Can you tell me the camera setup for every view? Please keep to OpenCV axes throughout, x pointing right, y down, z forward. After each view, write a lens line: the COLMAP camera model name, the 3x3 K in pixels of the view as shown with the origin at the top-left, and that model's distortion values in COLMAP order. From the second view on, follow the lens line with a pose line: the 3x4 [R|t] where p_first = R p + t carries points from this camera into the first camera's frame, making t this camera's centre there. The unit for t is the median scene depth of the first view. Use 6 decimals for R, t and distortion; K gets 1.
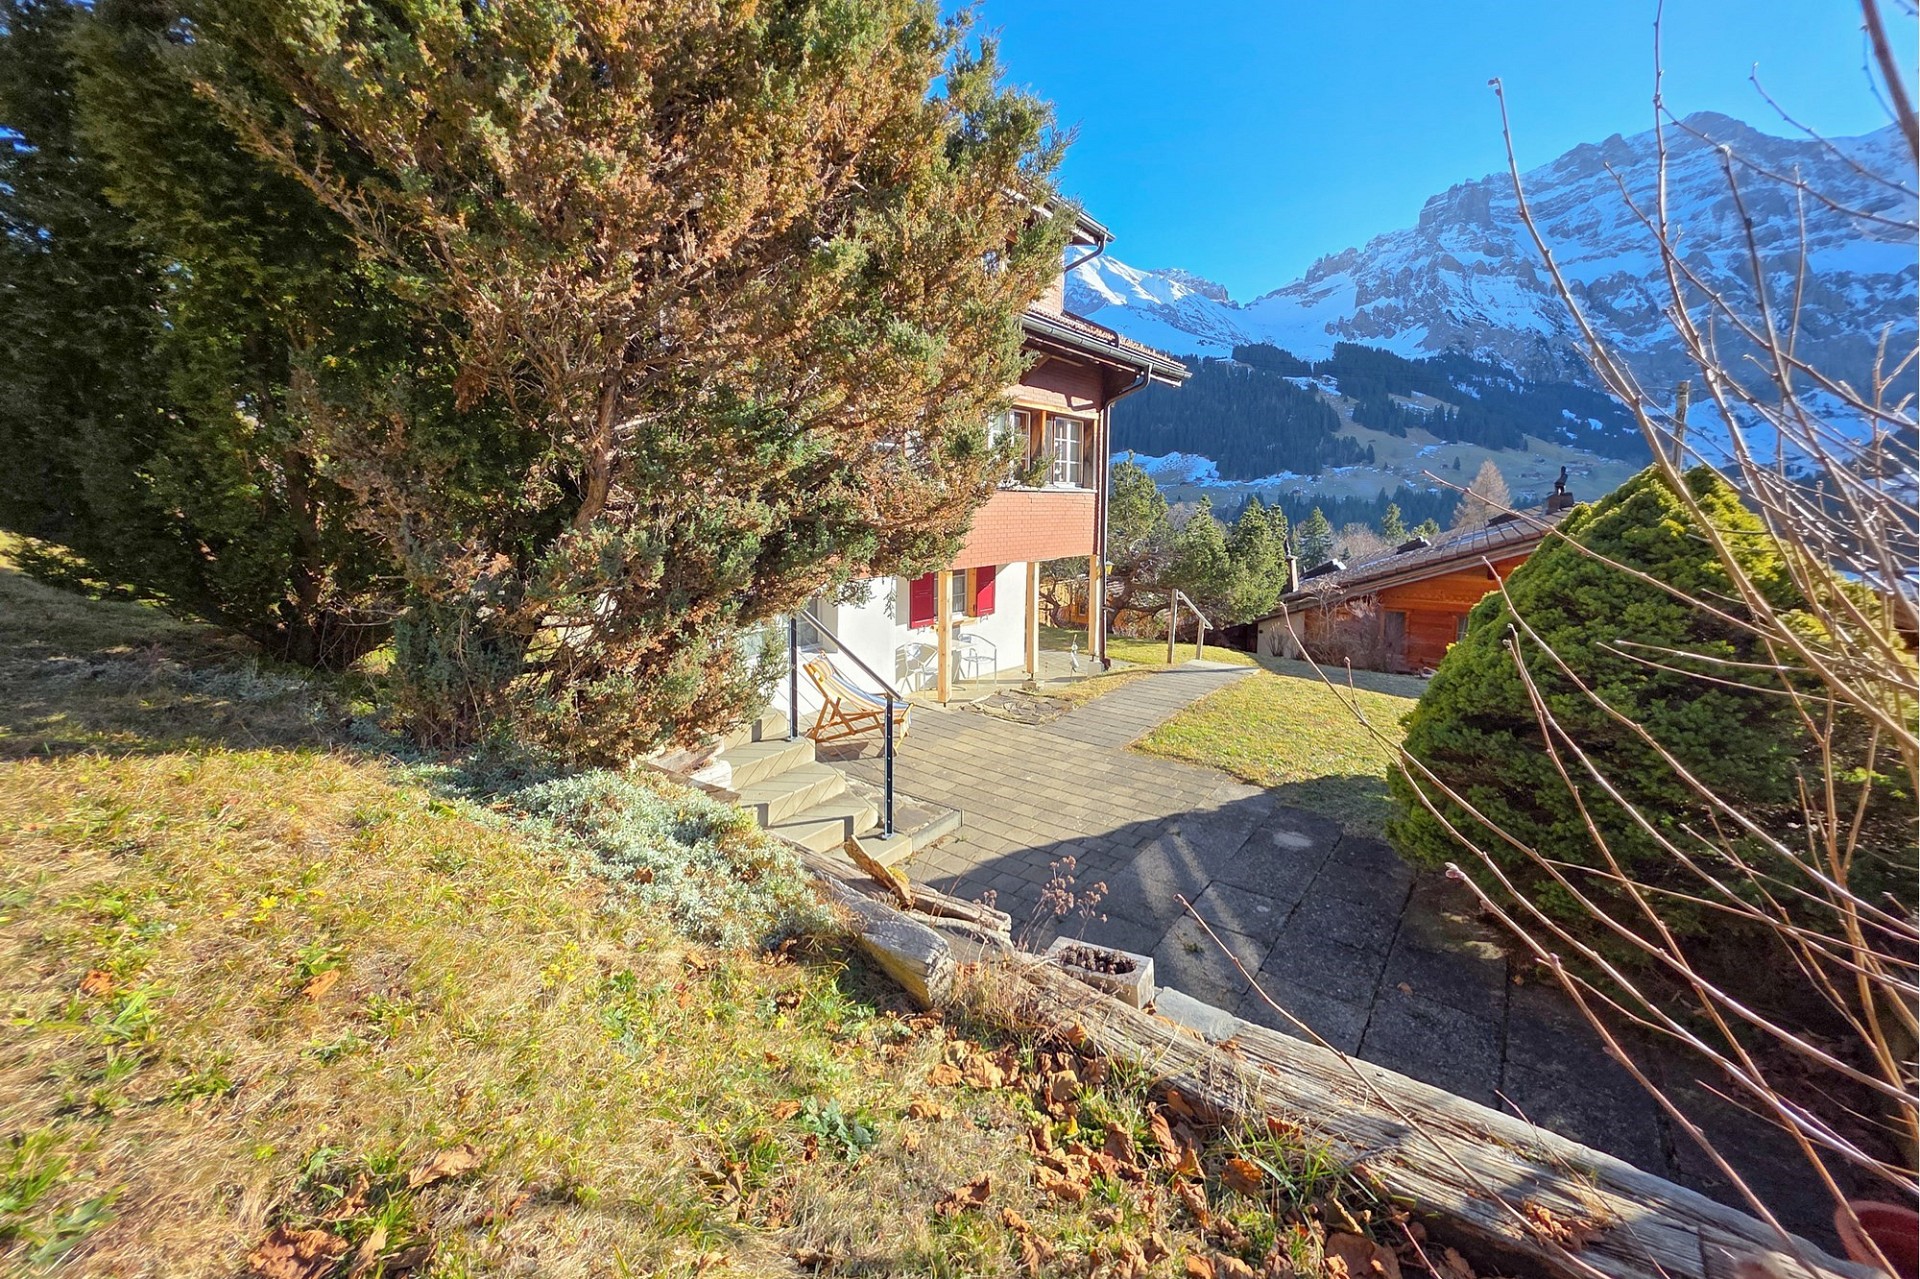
lens RADIAL K [[873.1, 0, 942.4], [0, 873.1, 593.6], [0, 0, 1]] dist [-0.008651, -0.000099]
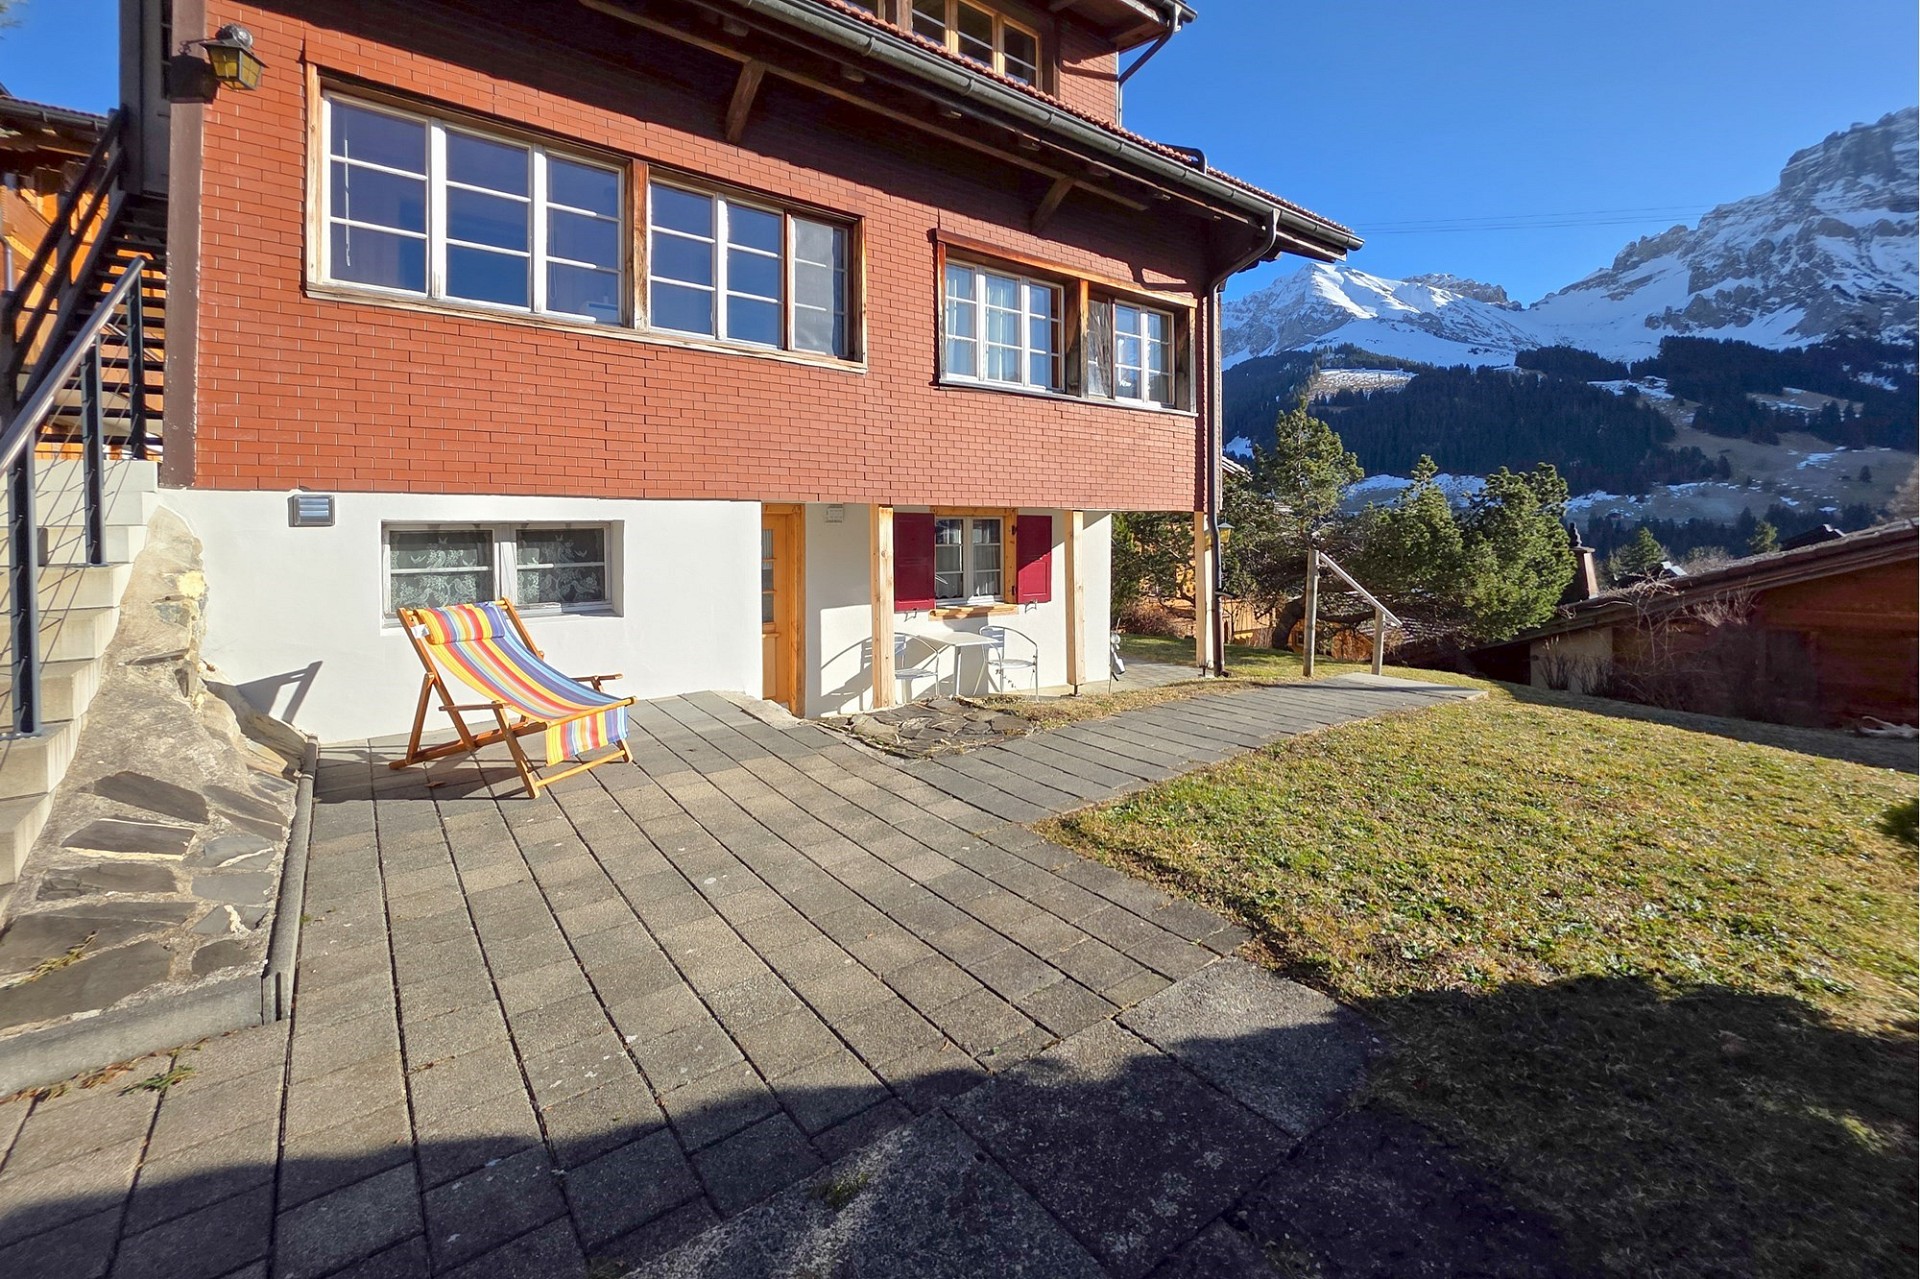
lens RADIAL K [[853.2, 0, 882.7], [0, 853.2, 541.9], [0, 0, 1]] dist [0.000048, -0.000335]
pose [[0.947133, -0.010095, -0.320682, 0.150881], [-0.021521, 0.995255, -0.094891, 0.042794], [0.320118, 0.096776, 0.942422, 0.311667]]
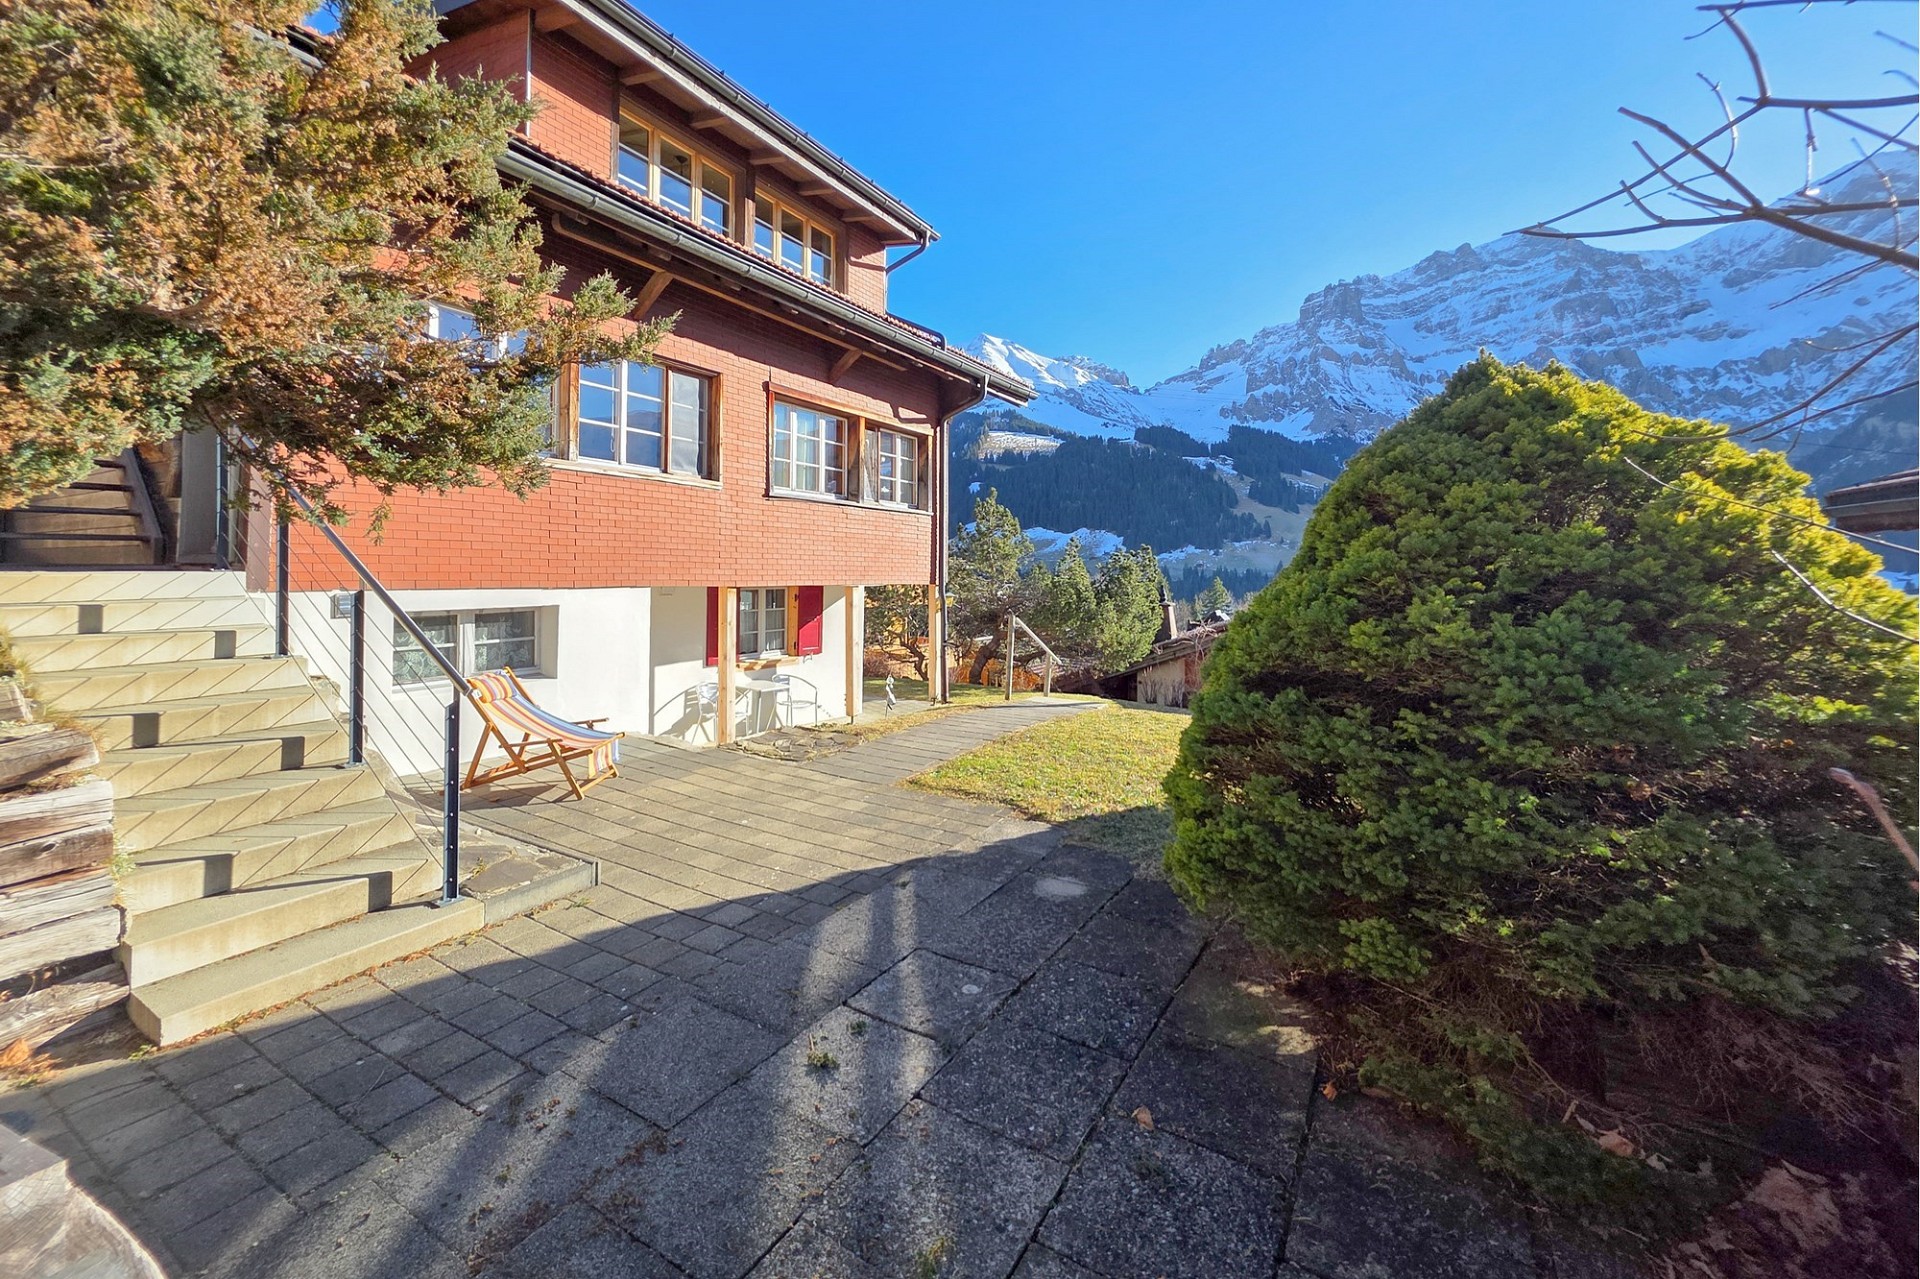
lens RADIAL K [[873.1, 0, 942.4], [0, 873.1, 593.6], [0, 0, 1]] dist [-0.008651, -0.000099]
pose [[0.995438, -0.008244, 0.095056, 0.095798], [0.016559, 0.996069, -0.087014, 0.041032], [-0.093965, 0.088191, 0.991662, 0.108972]]
